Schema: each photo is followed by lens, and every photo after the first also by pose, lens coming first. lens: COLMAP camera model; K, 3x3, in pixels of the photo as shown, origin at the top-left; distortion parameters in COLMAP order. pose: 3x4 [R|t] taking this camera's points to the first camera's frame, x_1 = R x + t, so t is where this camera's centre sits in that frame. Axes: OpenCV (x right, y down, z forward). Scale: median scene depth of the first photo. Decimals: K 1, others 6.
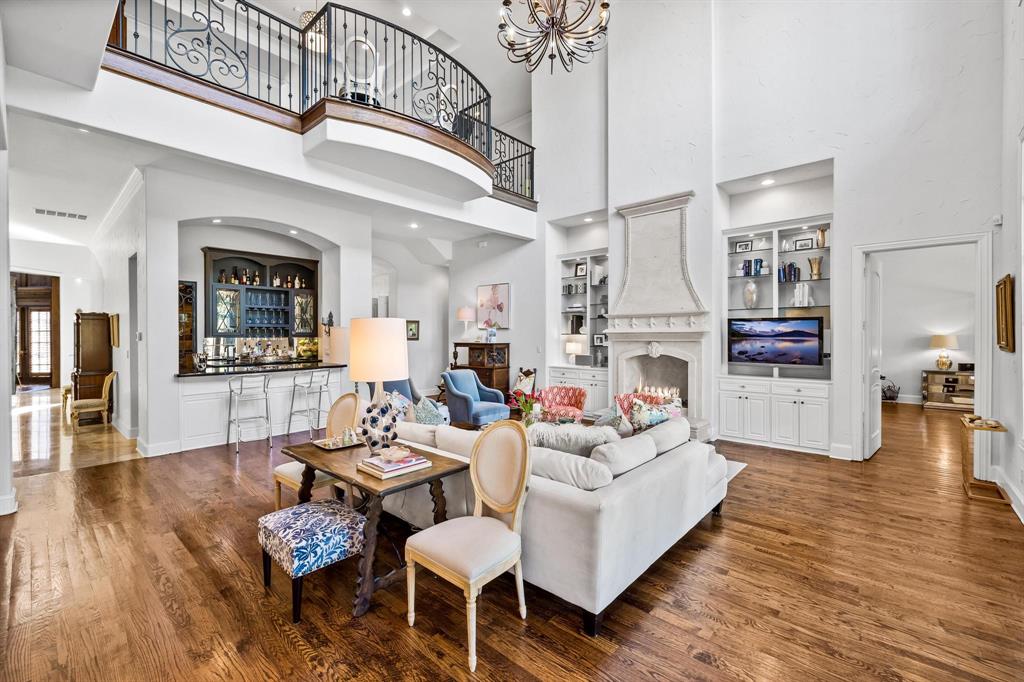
lens RADIAL K [[440.0, 0, 511.9], [0, 440.0, 341.1], [0, 0, 1]] dist [0.000459, -0.000126]
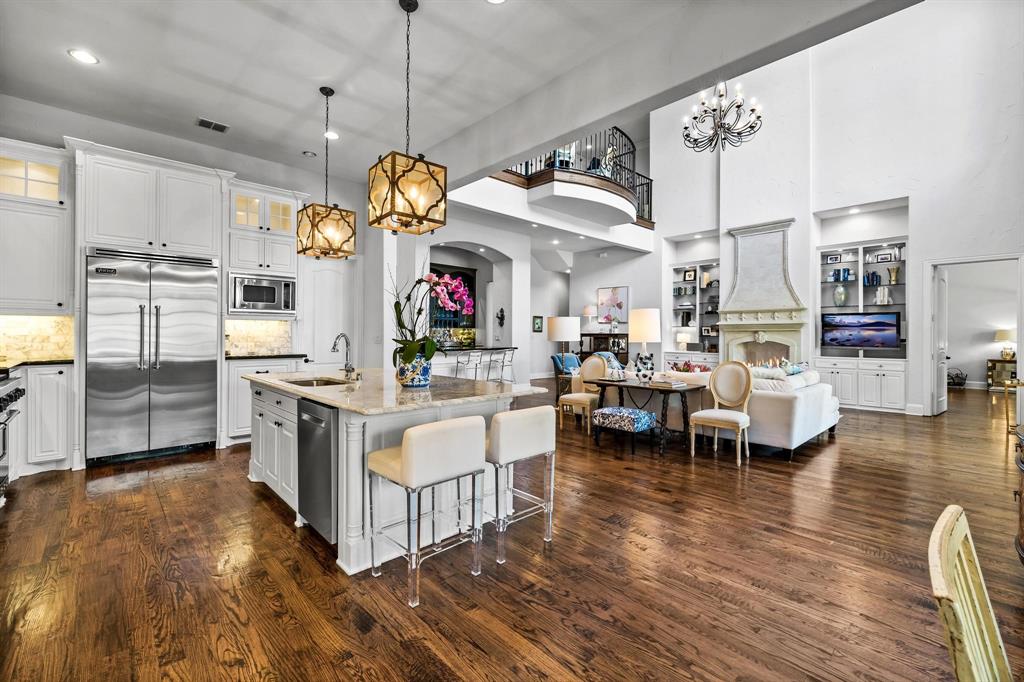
lens RADIAL K [[440.0, 0, 510.1], [0, 440.0, 337.0], [0, 0, 1]] dist [0.000459, -0.000126]
pose [[0.995596, 0.008921, -0.093322, -0.309927], [-0.009851, 0.999906, -0.009514, 0.039928], [0.093229, 0.010392, 0.995590, -0.394879]]
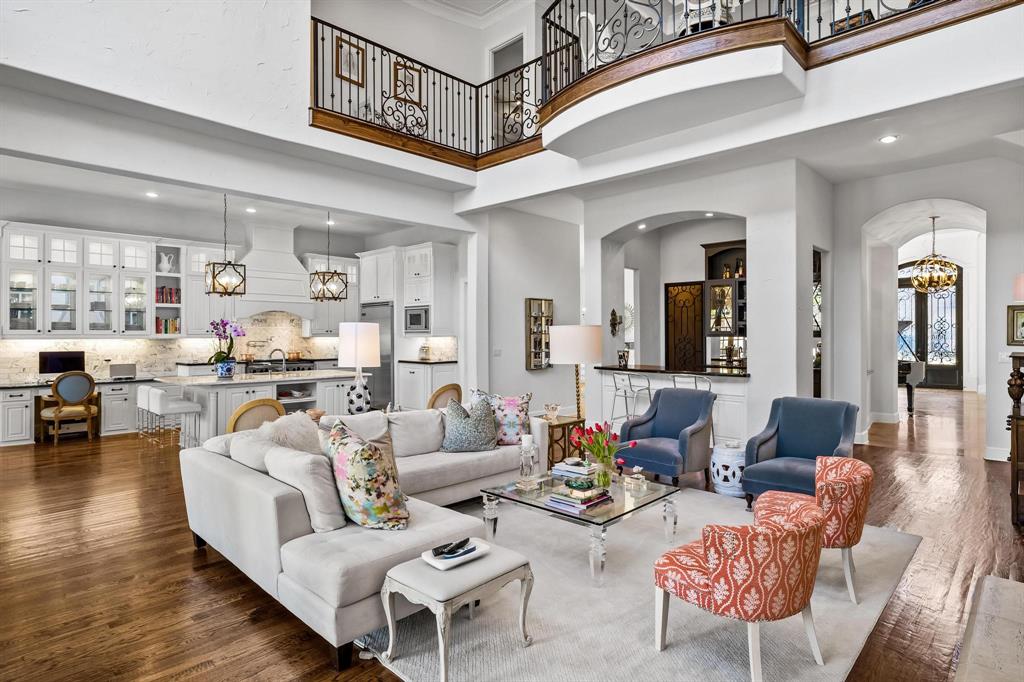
lens RADIAL K [[550.4, 0, 511.3], [0, 550.4, 339.2], [0, 0, 1]] dist [-0.020773, -0.000473]
pose [[-0.030850, 0.005605, -0.999508, 0.657635], [-0.005221, 0.999970, 0.005769, -0.008030], [0.999510, 0.005397, -0.030820, 0.714992]]
